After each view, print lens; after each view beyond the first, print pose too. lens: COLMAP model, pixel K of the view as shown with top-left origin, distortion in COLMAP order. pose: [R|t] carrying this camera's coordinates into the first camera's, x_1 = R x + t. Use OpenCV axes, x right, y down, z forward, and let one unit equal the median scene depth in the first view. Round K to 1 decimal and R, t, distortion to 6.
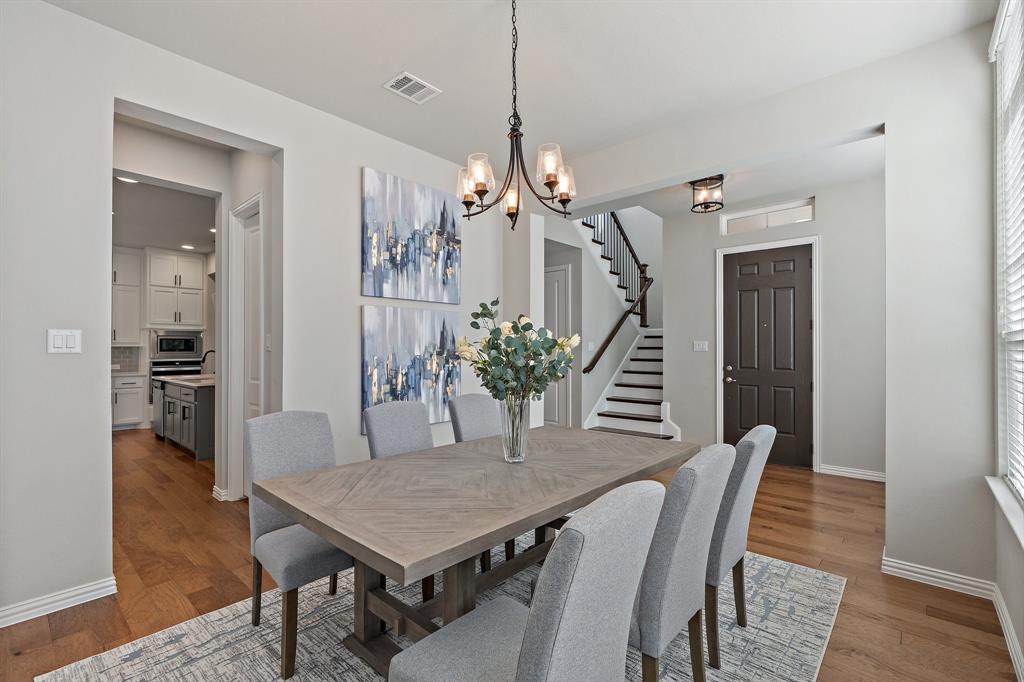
lens RADIAL K [[459.6, 0, 513.0], [0, 459.6, 342.5], [0, 0, 1]] dist [-0.002495, -0.000393]
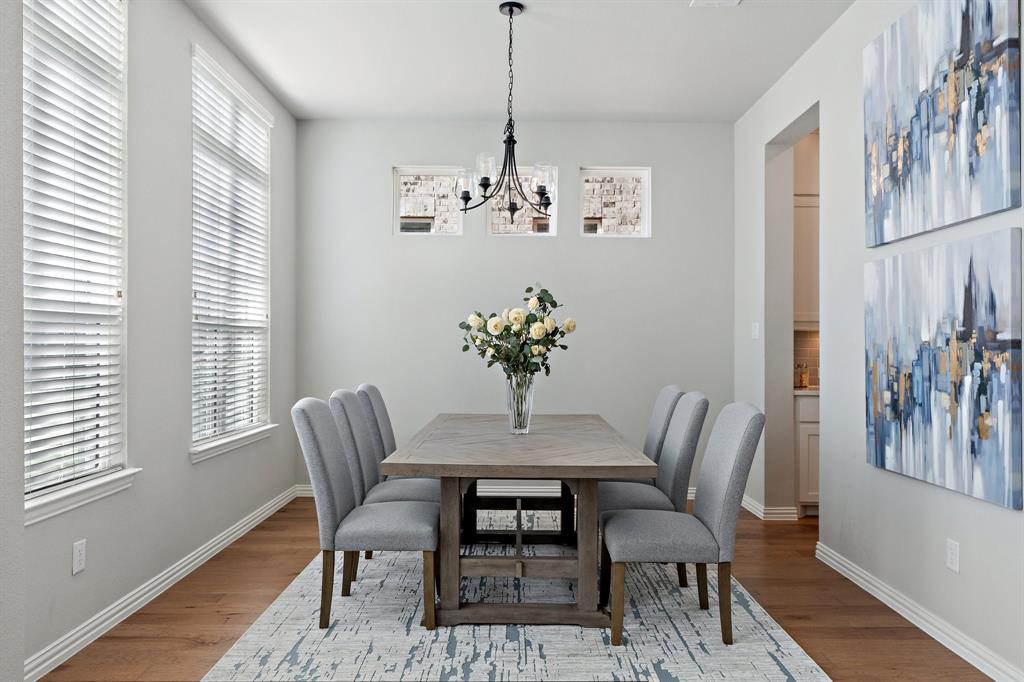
lens RADIAL K [[679.4, 0, 511.8], [0, 679.4, 341.6], [0, 0, 1]] dist [0.002920, 0.002919]
pose [[-0.747398, -0.003121, -0.664370, 0.605320], [0.013026, 0.999728, -0.019350, 0.035990], [0.664249, -0.023116, -0.747154, 1.218169]]
